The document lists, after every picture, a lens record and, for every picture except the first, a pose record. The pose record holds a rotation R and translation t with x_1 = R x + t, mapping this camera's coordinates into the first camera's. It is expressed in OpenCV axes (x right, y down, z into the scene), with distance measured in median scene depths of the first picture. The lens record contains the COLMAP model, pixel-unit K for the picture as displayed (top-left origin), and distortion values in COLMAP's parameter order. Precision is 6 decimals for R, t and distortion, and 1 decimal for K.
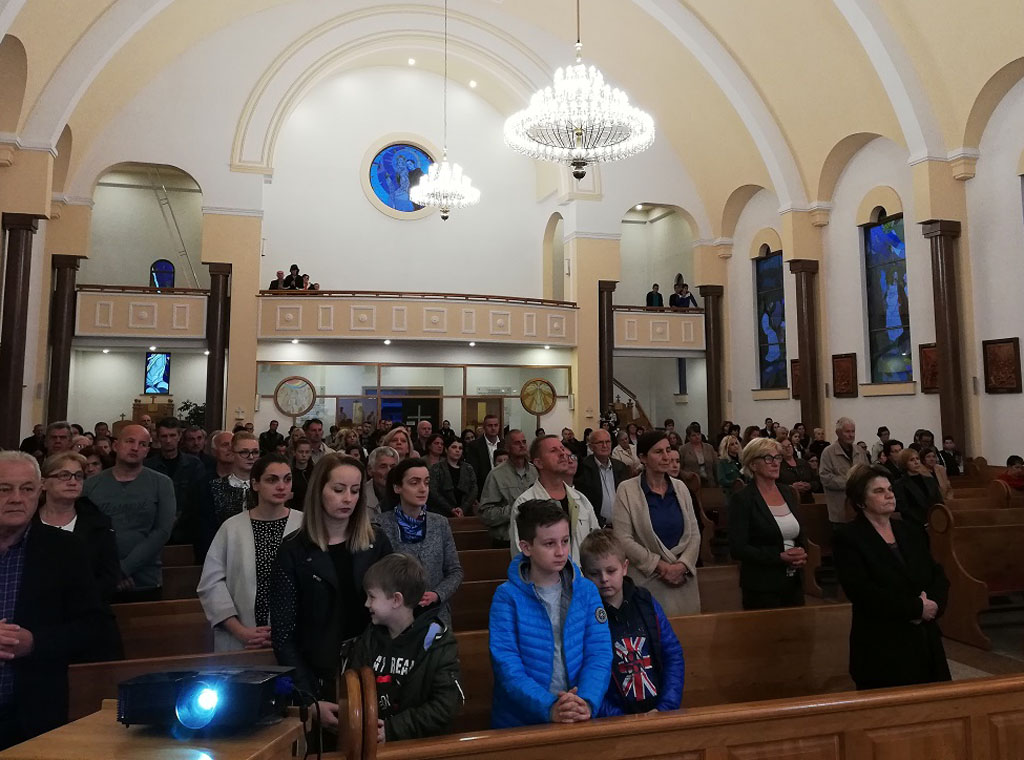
lens RADIAL K [[918.3, 0, 537.6], [0, 918.3, 300.0], [0, 0, 1]] dist [0.128008, -0.255417]
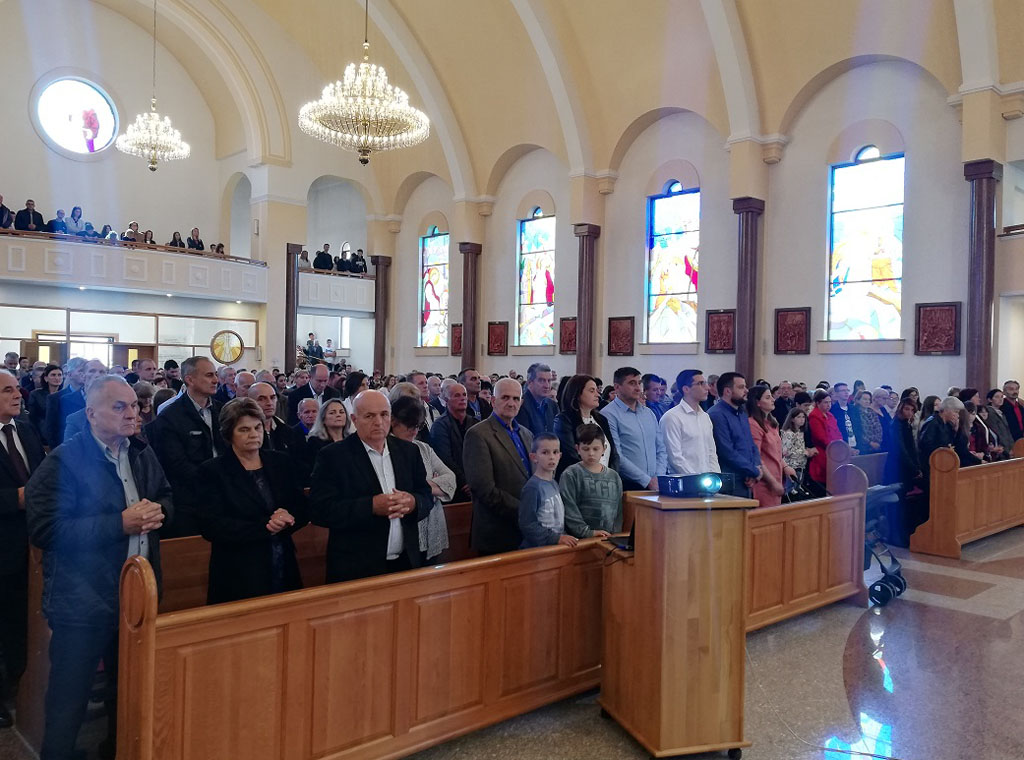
lens RADIAL K [[860.1, 0, 495.8], [0, 860.1, 379.9], [0, 0, 1]] dist [0.071452, -0.070694]
pose [[0.906540, 0.018911, 0.421697, -0.151898], [-0.076907, 0.989675, 0.120949, -0.004037], [-0.415056, -0.142076, 0.898634, -0.053292]]
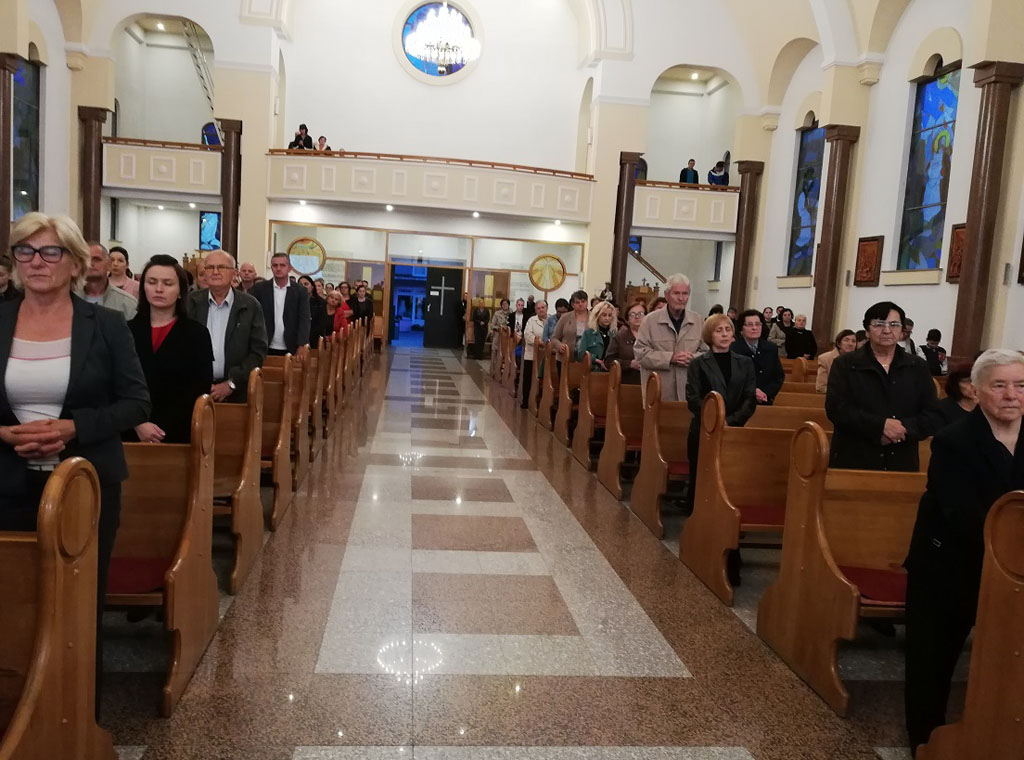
lens RADIAL K [[820.3, 0, 488.4], [0, 820.3, 377.3], [0, 0, 1]] dist [0.054474, -0.049862]
pose [[0.973461, 0.082496, -0.213467, 0.145336], [-0.035784, 0.976164, 0.214063, 0.030930], [0.226039, -0.200744, 0.953210, 0.138422]]
